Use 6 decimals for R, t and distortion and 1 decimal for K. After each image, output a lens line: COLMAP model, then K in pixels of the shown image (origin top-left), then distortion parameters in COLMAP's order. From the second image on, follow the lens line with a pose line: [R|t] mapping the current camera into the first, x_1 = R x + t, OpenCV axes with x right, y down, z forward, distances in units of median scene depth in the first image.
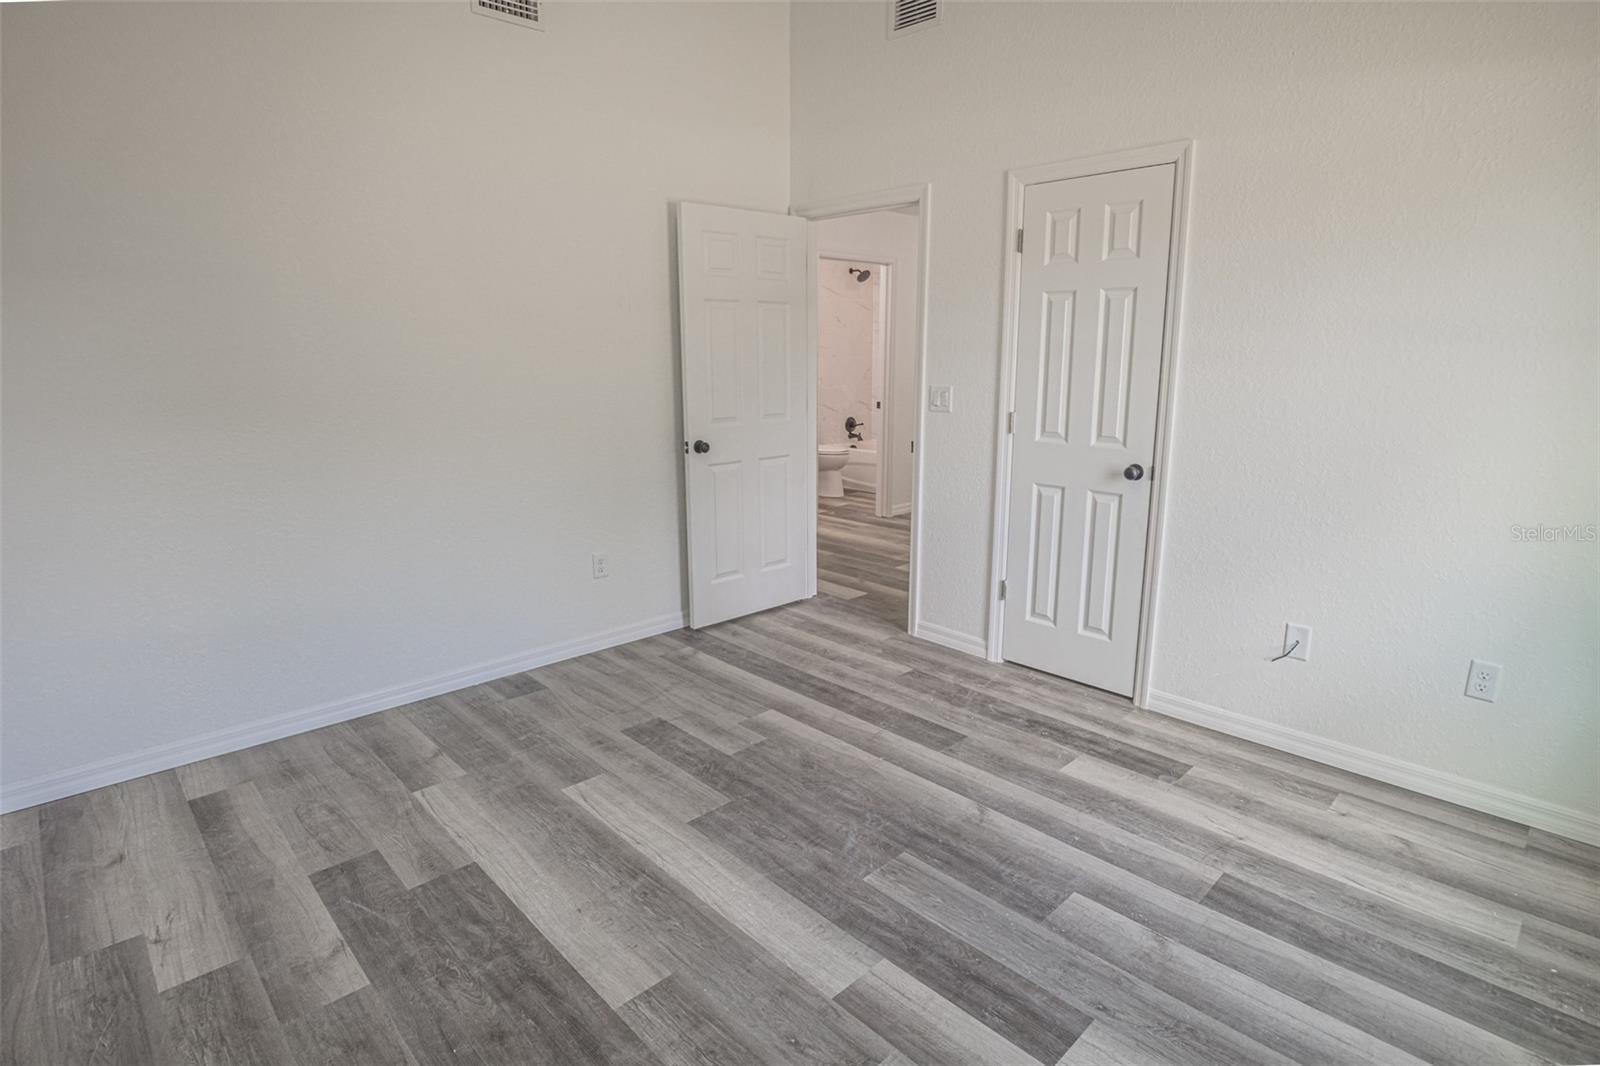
lens RADIAL K [[818.5, 0, 802.7], [0, 818.5, 522.9], [0, 0, 1]] dist [-0.022790, -0.002780]
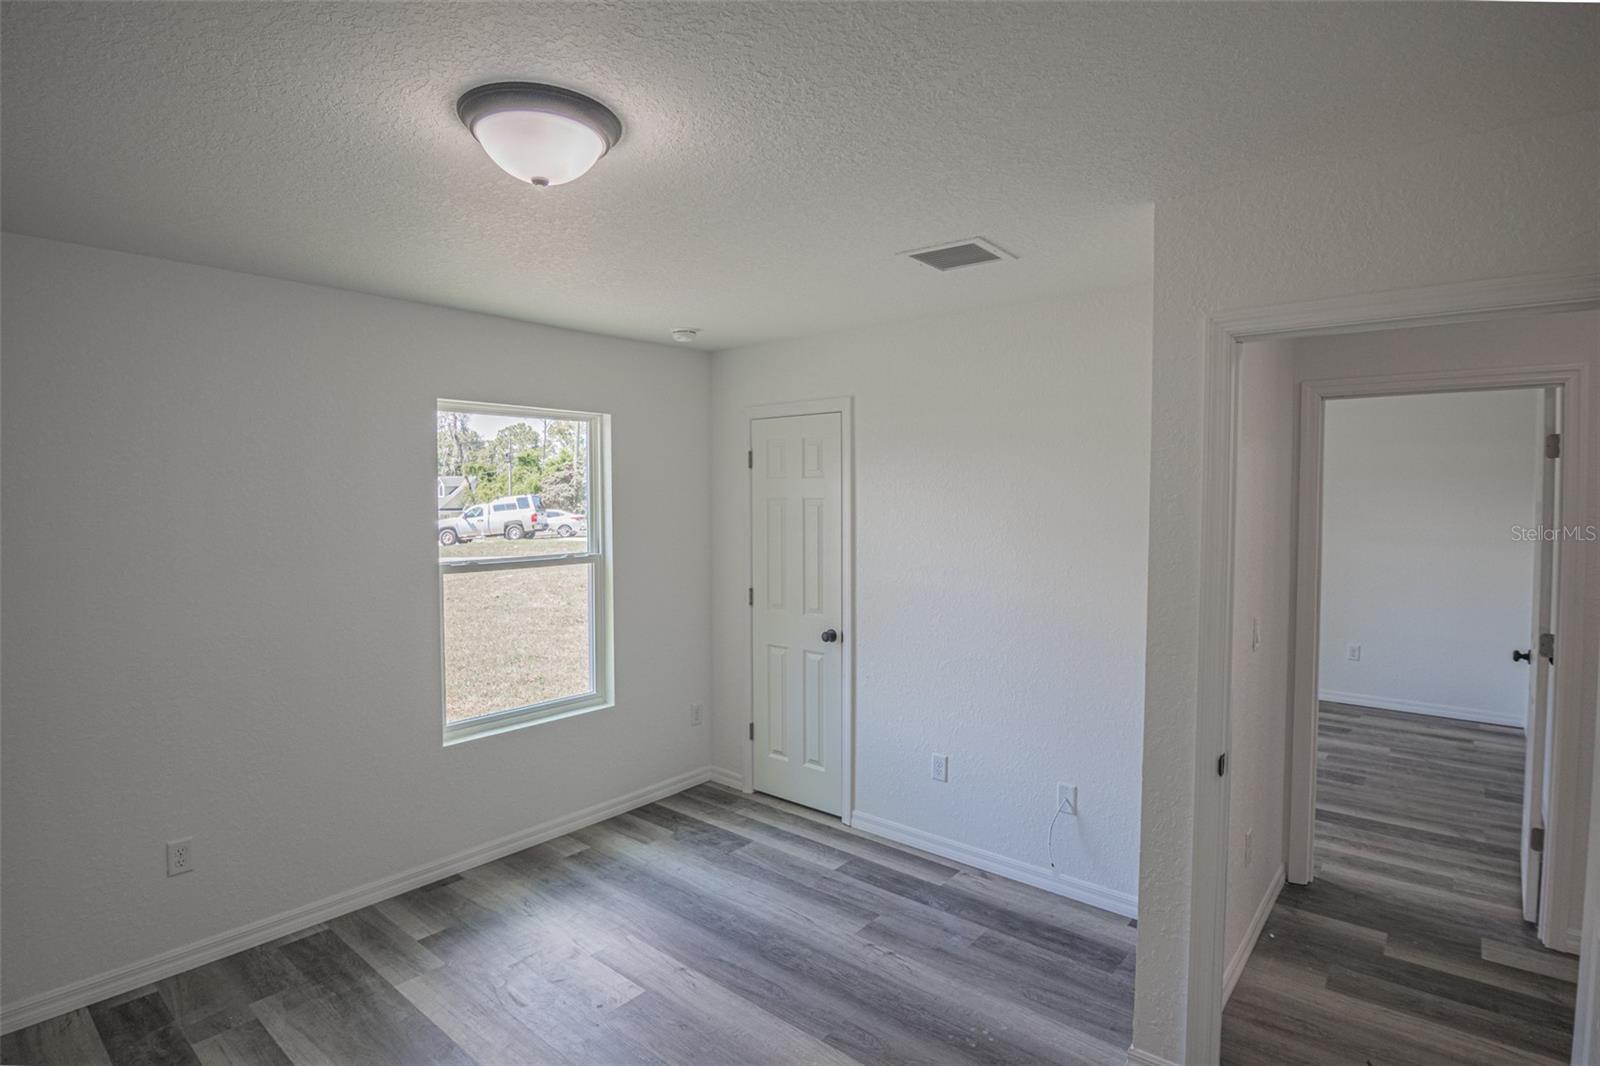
lens RADIAL K [[812.8, 0, 809.6], [0, 812.8, 526.2], [0, 0, 1]] dist [-0.021153, -0.005800]
pose [[-0.992547, 0.004075, -0.121797, 1.076763], [-0.027096, 0.967045, 0.253161, -0.601634], [0.118815, 0.254574, -0.959727, 2.350626]]
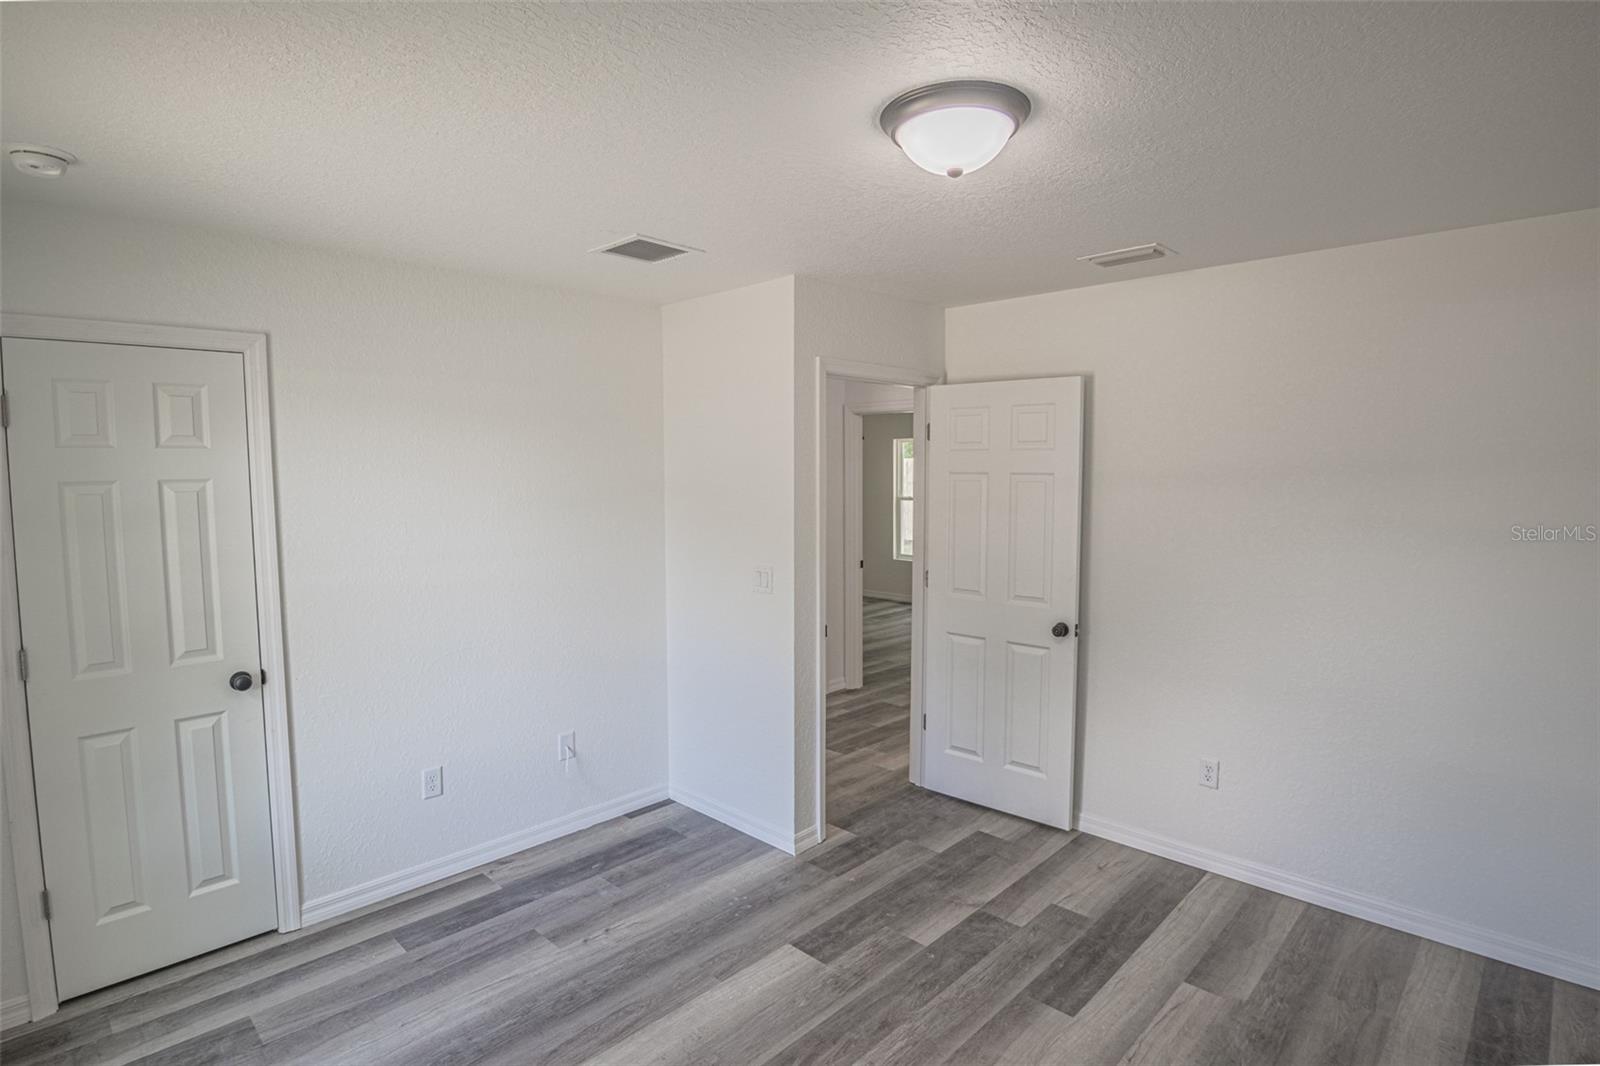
lens RADIAL K [[812.8, 0, 809.6], [0, 812.8, 526.2], [0, 0, 1]] dist [-0.021153, -0.005800]
pose [[0.053367, 0.071166, -0.996036, 1.831944], [-0.208414, 0.976284, 0.058588, -0.435999], [0.976584, 0.204462, 0.066934, 1.608600]]
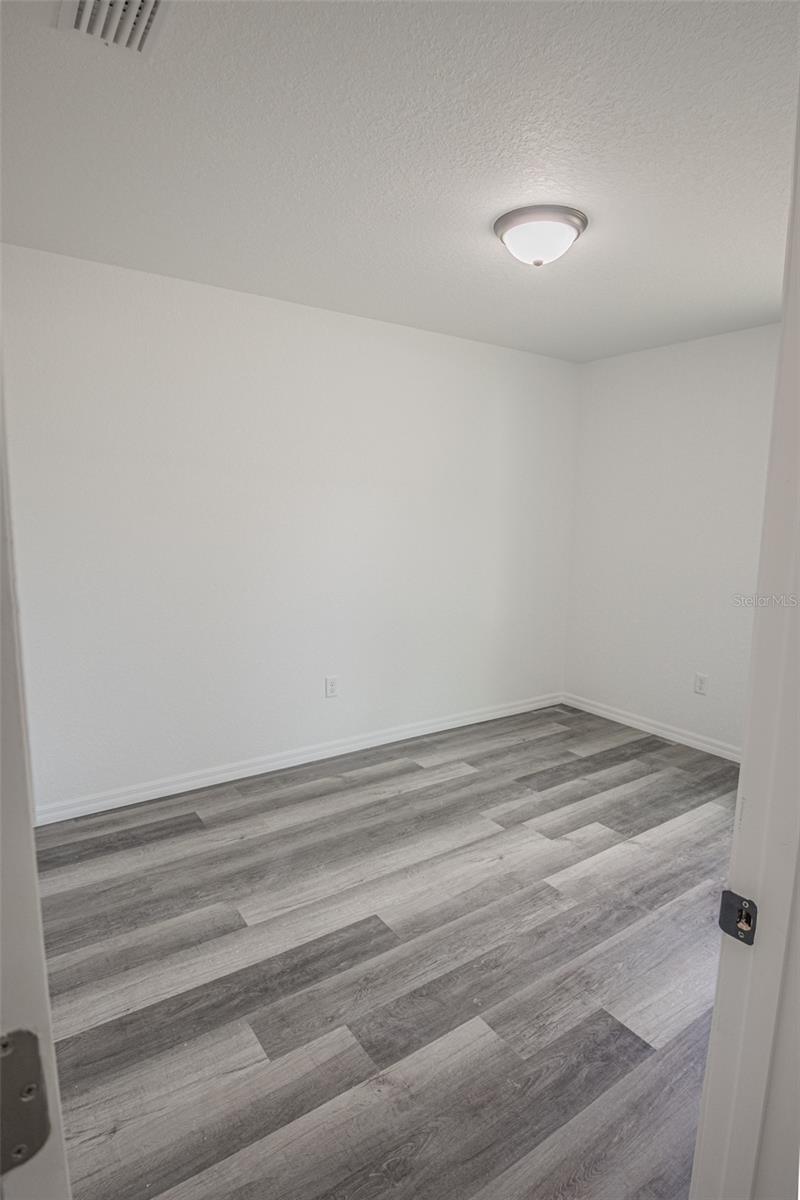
lens RADIAL K [[621.3, 0, 386.8], [0, 621.3, 598.8], [0, 0, 1]] dist [-0.025975, -0.000790]
pose [[0.163536, -0.138476, 0.976770, 0.354522], [0.194263, 0.975234, 0.105734, -0.400628], [-0.967222, 0.172459, 0.186387, 1.817261]]
